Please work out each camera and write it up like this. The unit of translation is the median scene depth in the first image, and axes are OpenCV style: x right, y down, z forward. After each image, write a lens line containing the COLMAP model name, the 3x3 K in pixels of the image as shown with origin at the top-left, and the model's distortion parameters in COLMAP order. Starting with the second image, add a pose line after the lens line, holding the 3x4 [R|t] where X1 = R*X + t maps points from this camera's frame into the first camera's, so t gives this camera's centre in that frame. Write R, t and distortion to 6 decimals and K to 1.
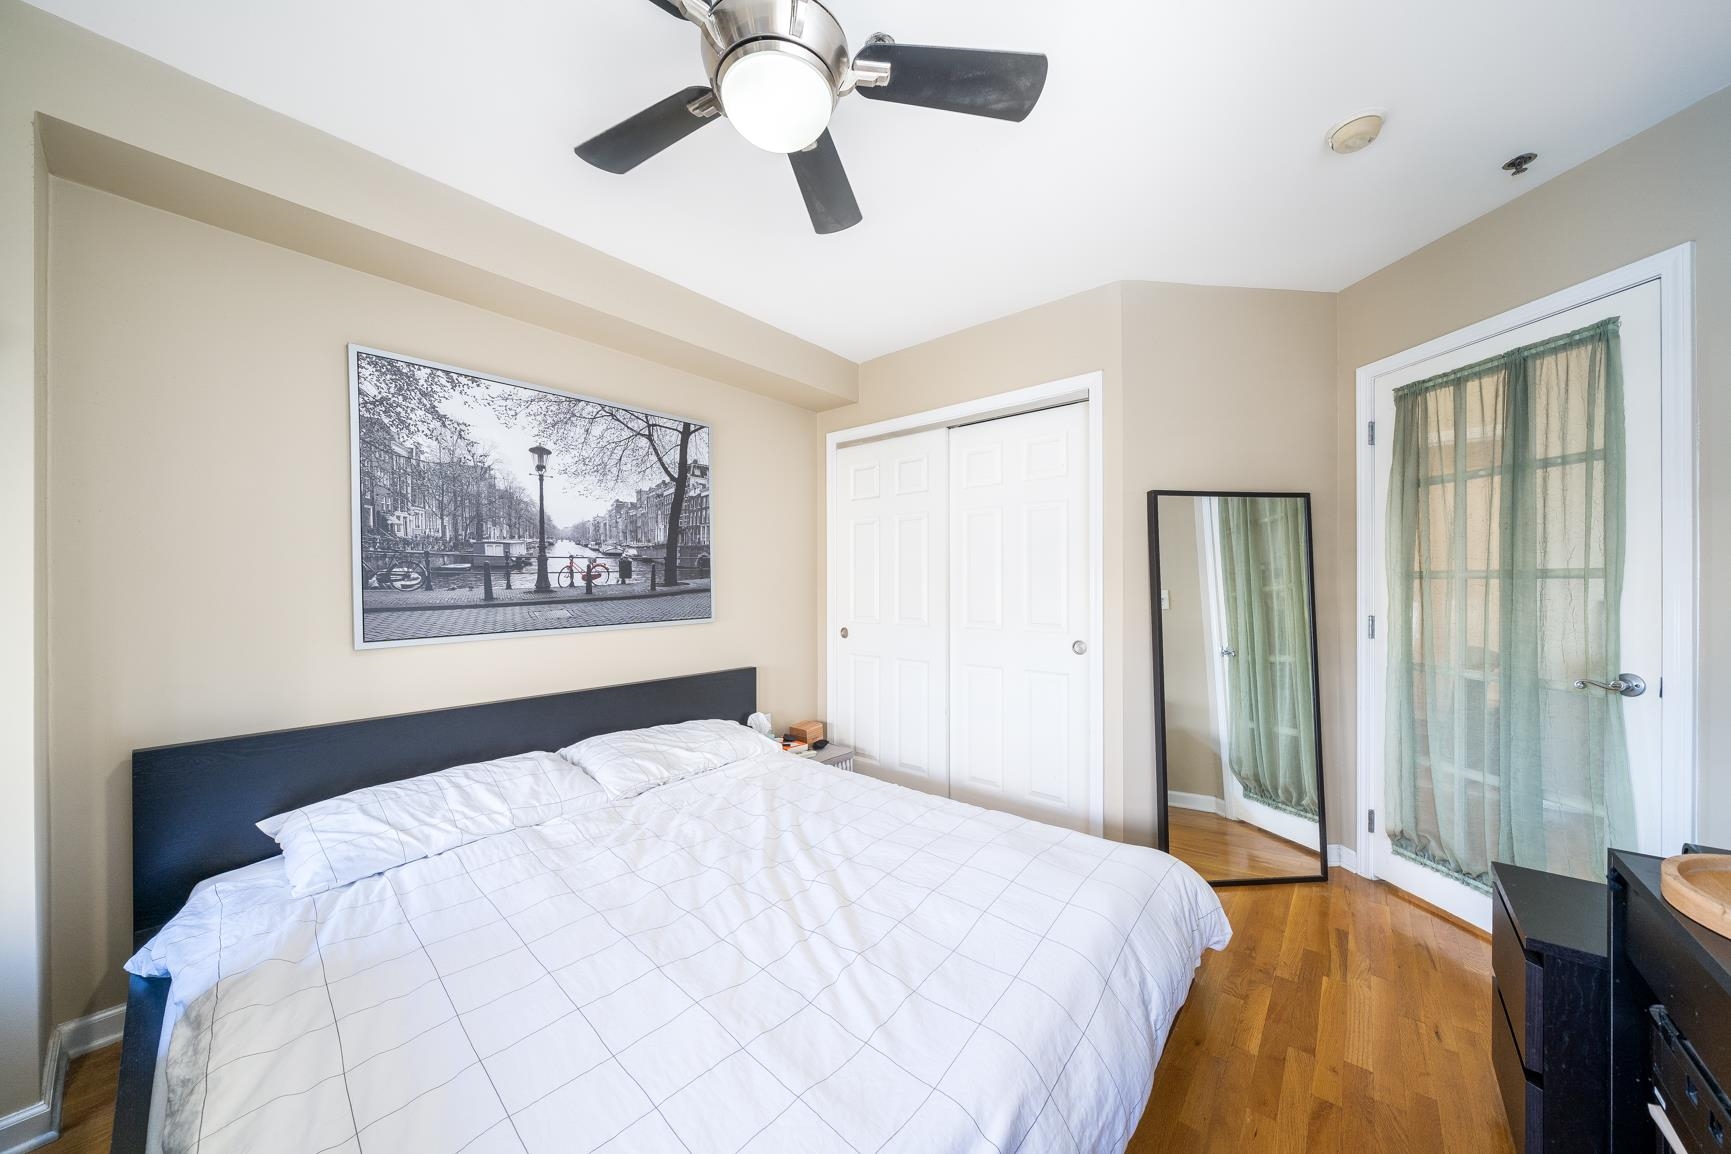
lens RADIAL K [[585.0, 0, 857.5], [0, 585.0, 582.3], [0, 0, 1]] dist [0.000441, -0.000079]
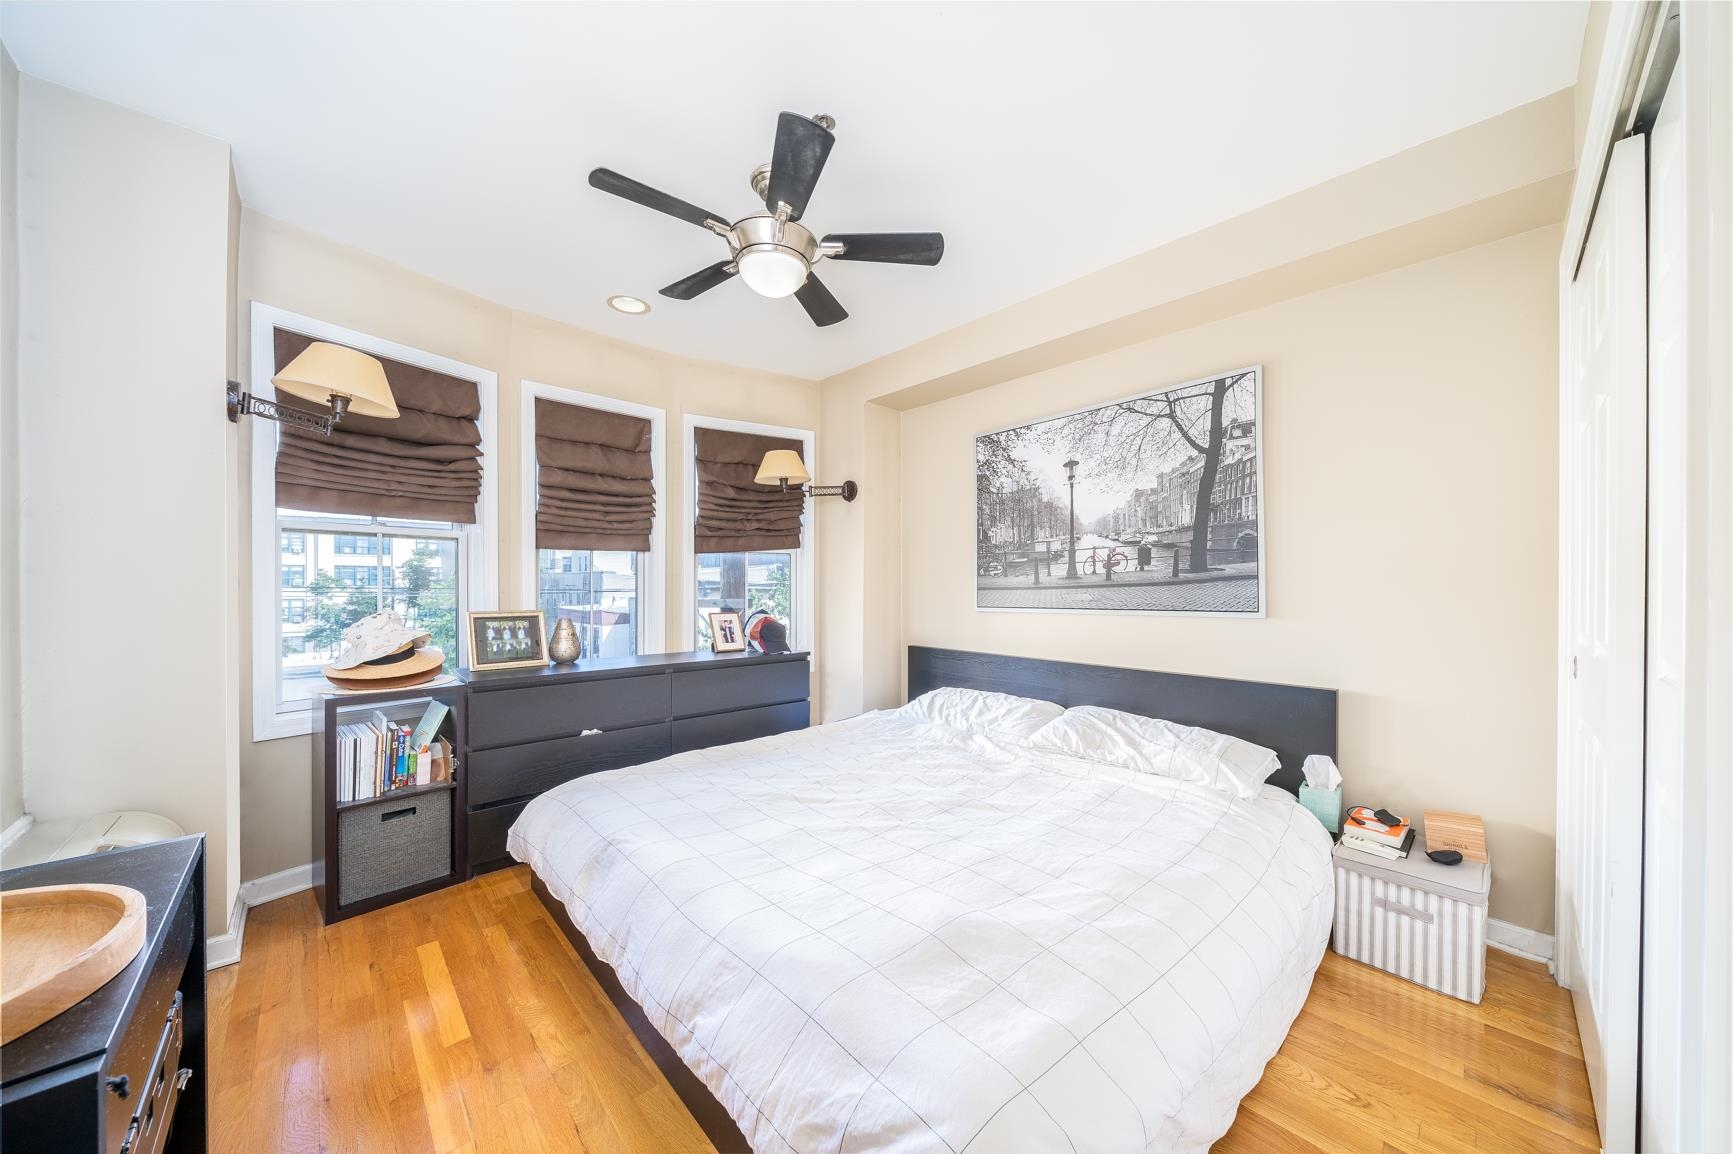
lens RADIAL K [[585.7, 0, 858.5], [0, 585.7, 582.3], [0, 0, 1]] dist [0.000441, -0.000079]
pose [[-0.103979, -0.003832, -0.994572, 0.691097], [-0.000339, 0.999993, -0.003818, 0.028140], [0.994579, -0.000060, -0.103979, 0.646760]]
